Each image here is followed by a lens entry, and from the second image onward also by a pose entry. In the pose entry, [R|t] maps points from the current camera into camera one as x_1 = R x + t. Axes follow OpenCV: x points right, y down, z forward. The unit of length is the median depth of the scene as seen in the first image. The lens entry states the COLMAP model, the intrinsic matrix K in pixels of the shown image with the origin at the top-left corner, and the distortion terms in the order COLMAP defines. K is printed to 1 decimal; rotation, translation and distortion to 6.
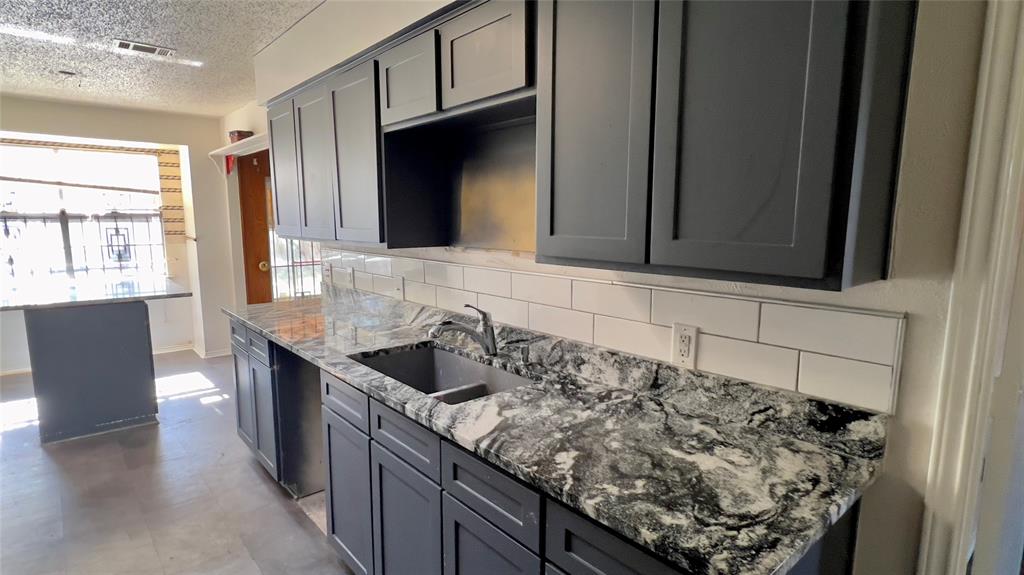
lens RADIAL K [[520.2, 0, 505.4], [0, 520.2, 294.1], [0, 0, 1]] dist [-0.020293, -0.000416]
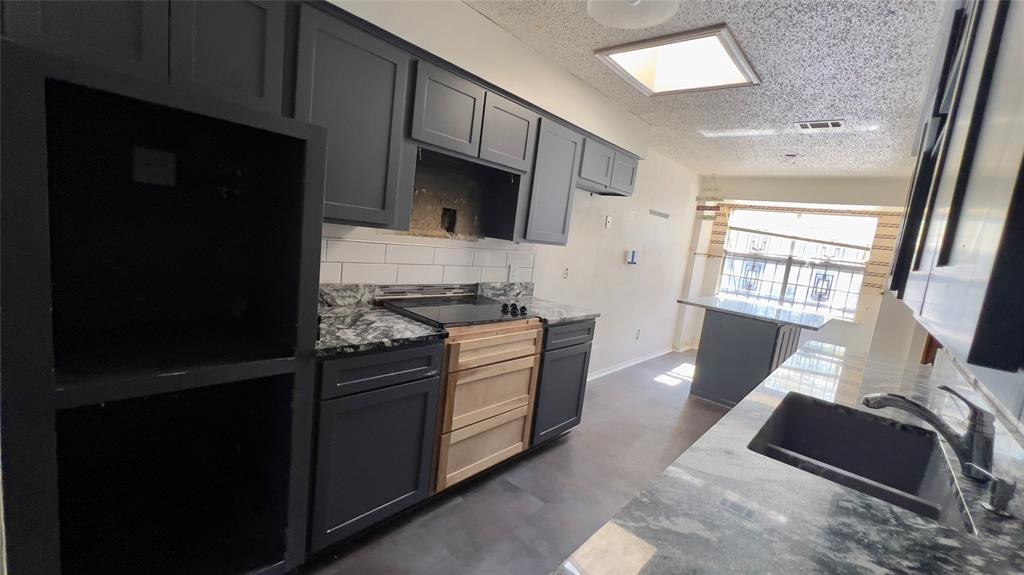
lens RADIAL K [[414.3, 0, 514.8], [0, 414.3, 290.3], [0, 0, 1]] dist [-0.001583, 0.000458]
pose [[0.138216, 0.146194, -0.979553, 0.192007], [-0.259037, 0.959954, 0.106718, -0.006227], [0.955927, 0.238990, 0.170551, 0.171154]]
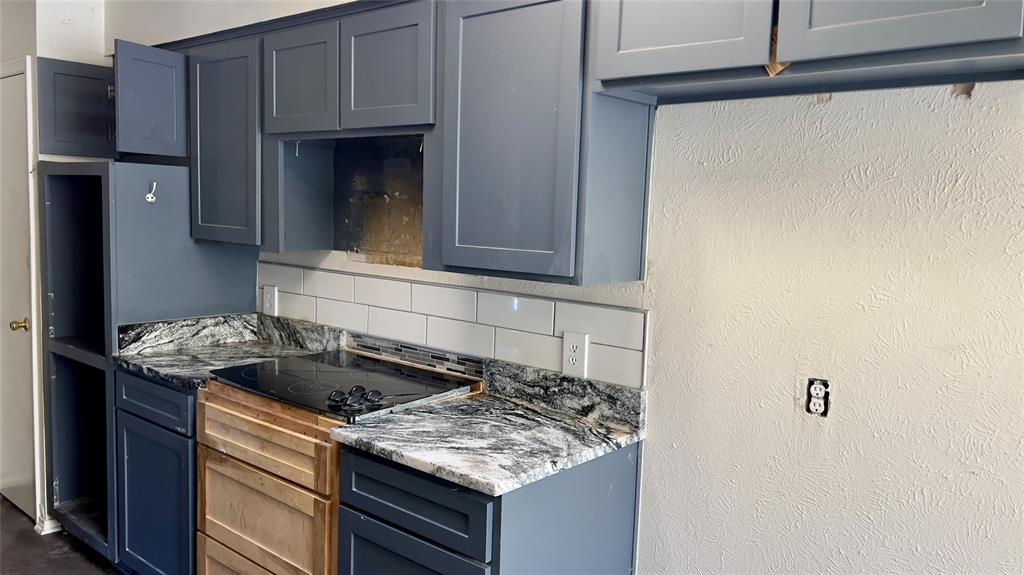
lens RADIAL K [[767.3, 0, 511.3], [0, 767.3, 284.2], [0, 0, 1]] dist [0.030898, -0.023844]
pose [[-0.985041, -0.021478, -0.170975, -0.445121], [-0.062426, 0.969282, 0.237897, -0.146542], [0.160613, 0.245012, -0.956124, 0.857047]]
